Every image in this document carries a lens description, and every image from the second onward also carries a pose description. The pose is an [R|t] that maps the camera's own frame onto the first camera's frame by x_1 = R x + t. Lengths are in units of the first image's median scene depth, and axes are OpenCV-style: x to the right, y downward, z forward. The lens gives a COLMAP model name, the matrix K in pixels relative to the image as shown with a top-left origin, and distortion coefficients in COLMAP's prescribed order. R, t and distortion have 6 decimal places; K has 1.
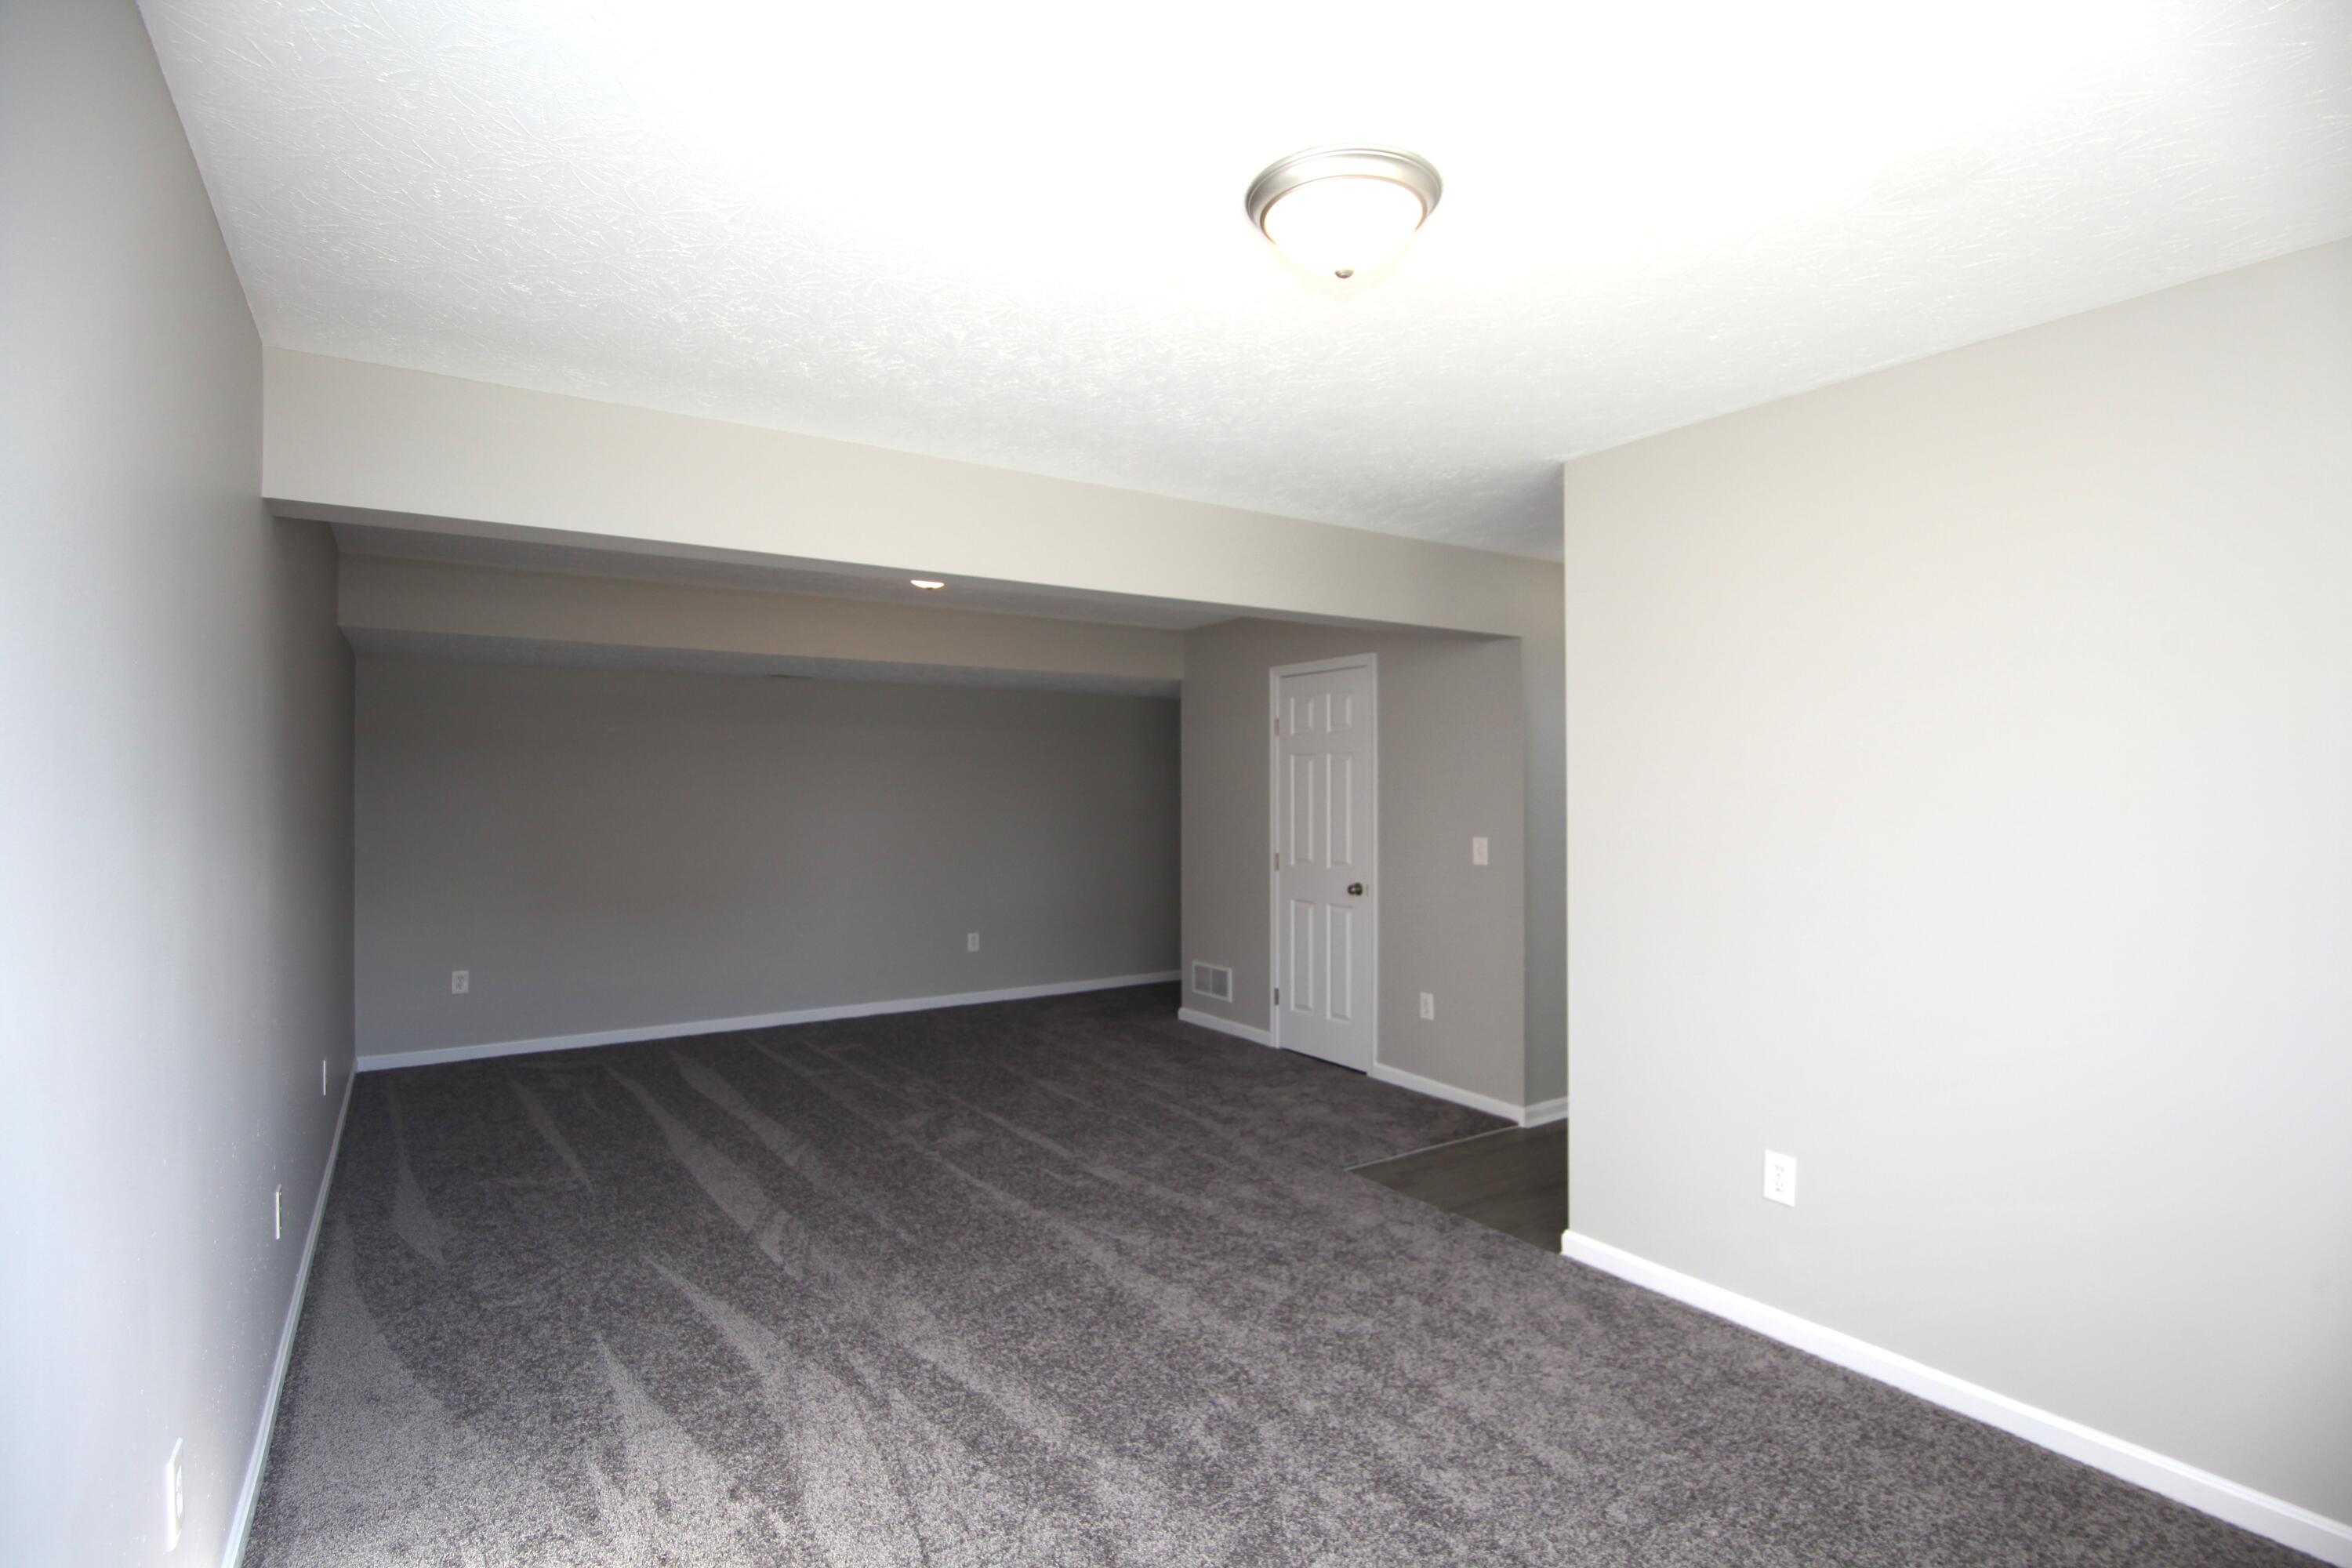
lens RADIAL K [[1145.5, 0, 1178.0], [0, 1145.5, 785.9], [0, 0, 1]] dist [-0.018169, 0.000902]
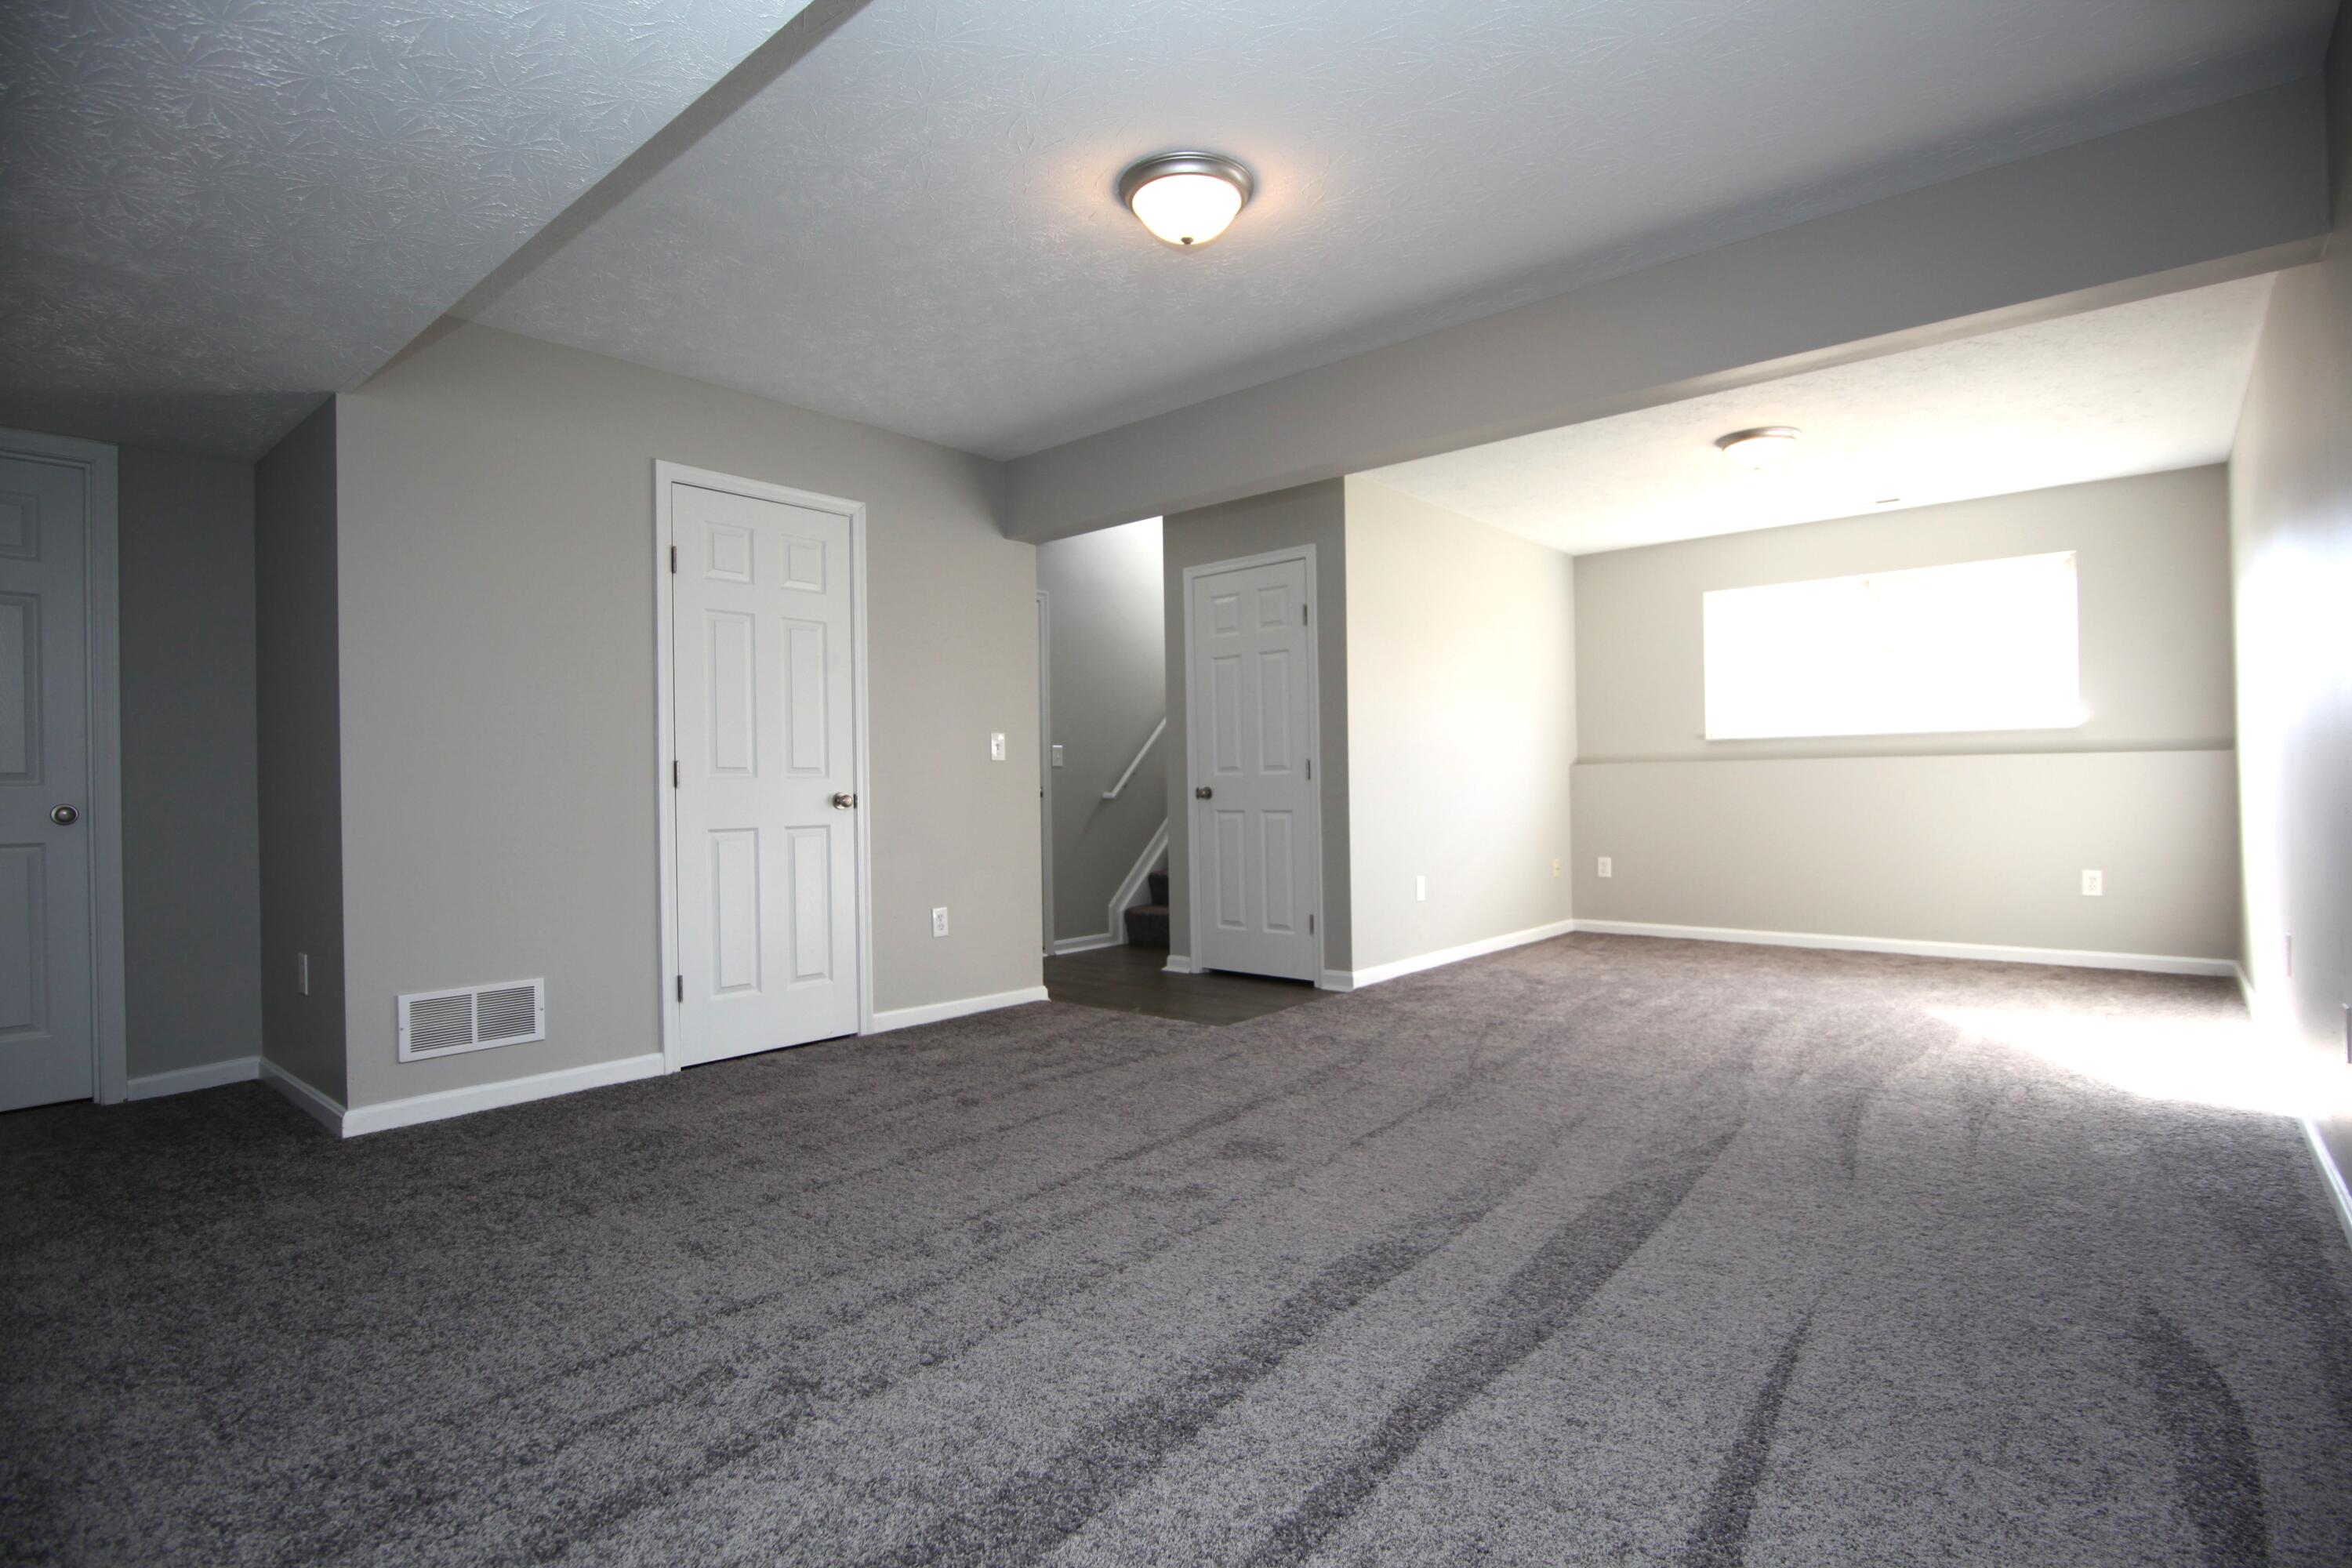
lens RADIAL K [[1145.5, 0, 1178.2], [0, 1145.5, 788.0], [0, 0, 1]] dist [-0.018169, 0.000902]
pose [[-0.274571, 0.008590, 0.961528, -0.585131], [0.011564, 0.999917, -0.005631, 0.080028], [-0.961497, 0.009573, -0.274648, 0.901104]]
